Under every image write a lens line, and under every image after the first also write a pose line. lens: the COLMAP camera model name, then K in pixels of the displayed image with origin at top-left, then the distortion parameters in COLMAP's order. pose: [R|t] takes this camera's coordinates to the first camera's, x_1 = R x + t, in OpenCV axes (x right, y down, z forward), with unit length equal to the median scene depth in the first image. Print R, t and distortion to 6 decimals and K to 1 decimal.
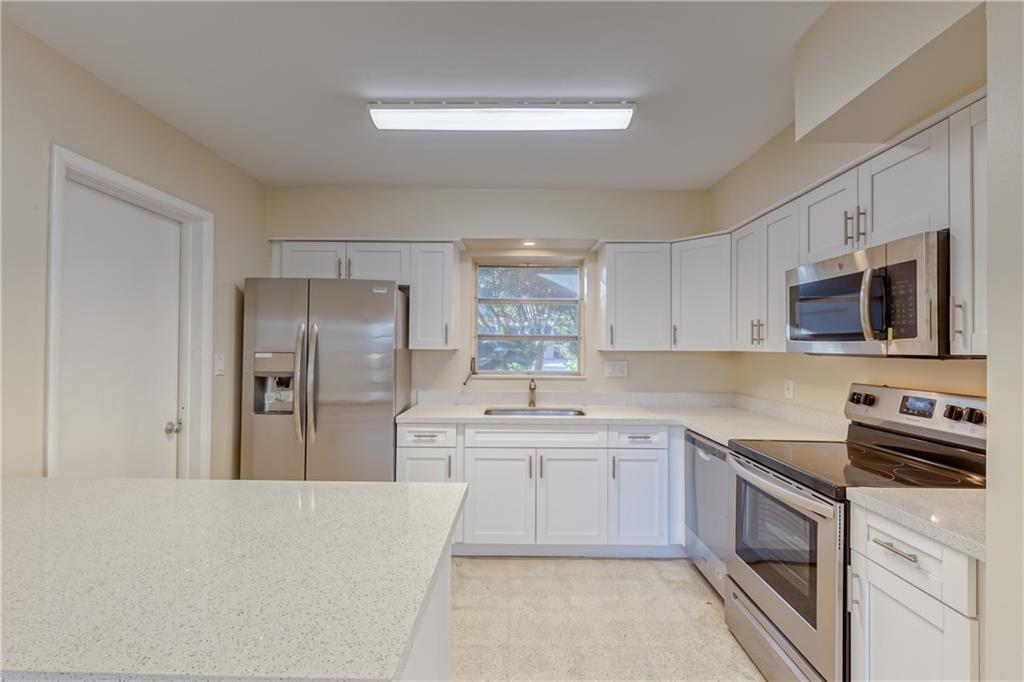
lens RADIAL K [[449.6, 0, 512.0], [0, 449.6, 341.0], [0, 0, 1]] dist [0.003342, -0.000072]
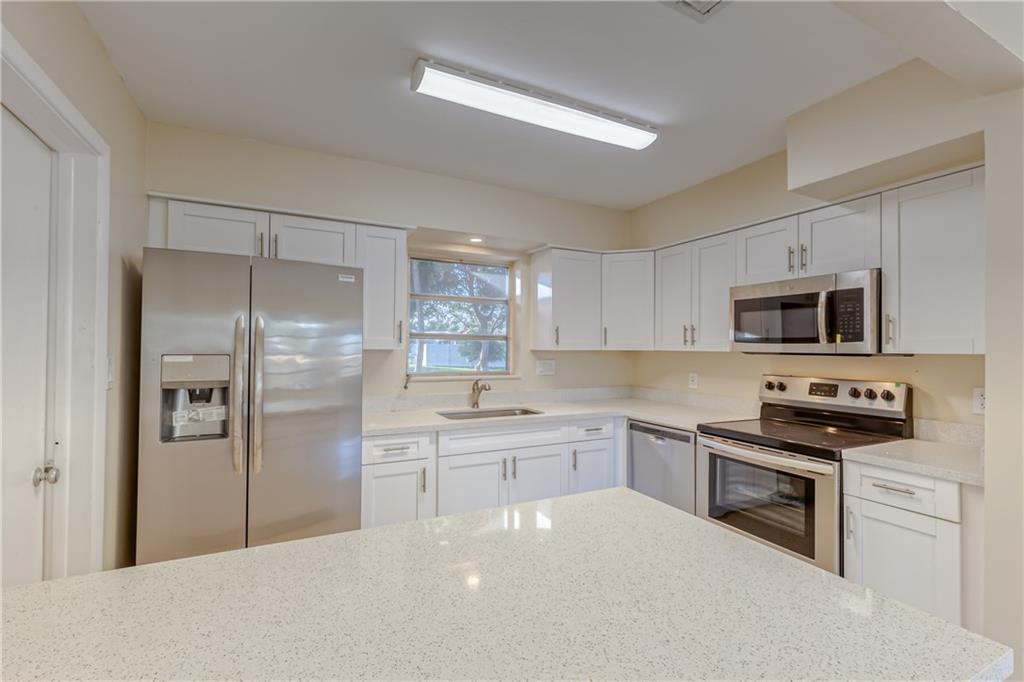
lens RADIAL K [[449.6, 0, 512.0], [0, 449.6, 341.0], [0, 0, 1]] dist [0.003342, -0.000072]
pose [[0.888071, 0.006117, 0.459665, -0.397738], [-0.007984, 0.999966, 0.002117, -0.001831], [-0.459637, -0.005550, 0.888090, 0.122517]]
